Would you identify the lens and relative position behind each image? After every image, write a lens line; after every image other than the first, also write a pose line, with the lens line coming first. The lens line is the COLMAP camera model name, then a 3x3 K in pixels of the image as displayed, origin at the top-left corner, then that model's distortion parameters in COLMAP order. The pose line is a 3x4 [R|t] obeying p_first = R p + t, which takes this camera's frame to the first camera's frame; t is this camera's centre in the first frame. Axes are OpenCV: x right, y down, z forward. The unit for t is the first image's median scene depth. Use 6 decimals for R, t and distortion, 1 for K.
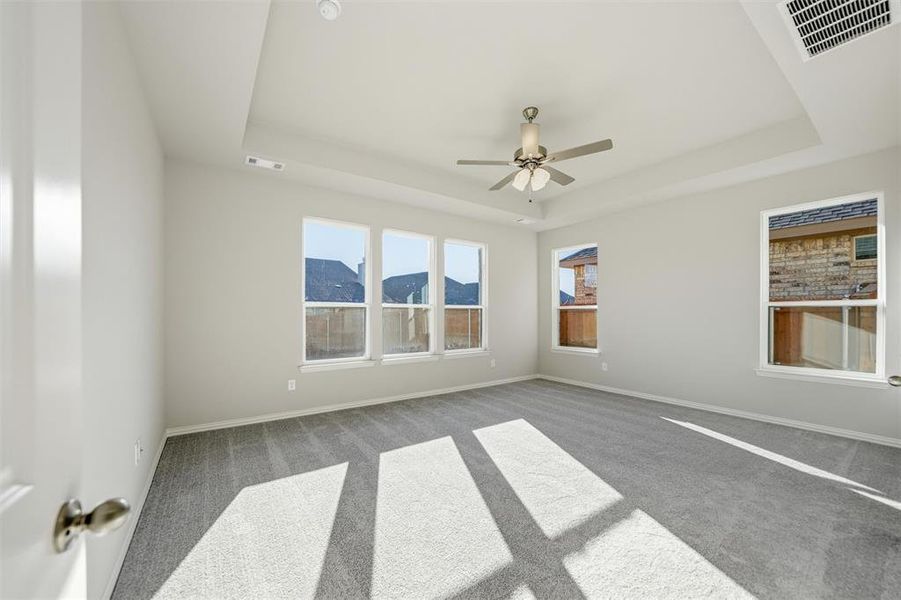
lens RADIAL K [[343.5, 0, 452.0], [0, 343.5, 309.4], [0, 0, 1]] dist [-0.000819, 0.000000]
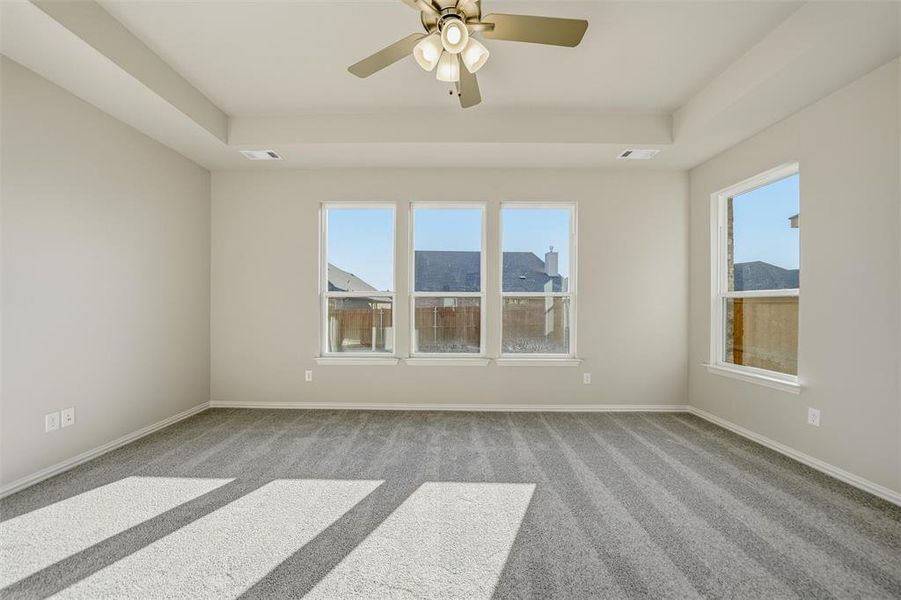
lens RADIAL K [[333.8, 0, 445.6], [0, 333.8, 306.0], [0, 0, 1]] dist [-0.013864, 0.000066]
pose [[0.805944, 0.007229, -0.591947, 0.295914], [0.004302, 0.999828, 0.018068, 0.002603], [0.591976, -0.017108, 0.805774, 0.329370]]
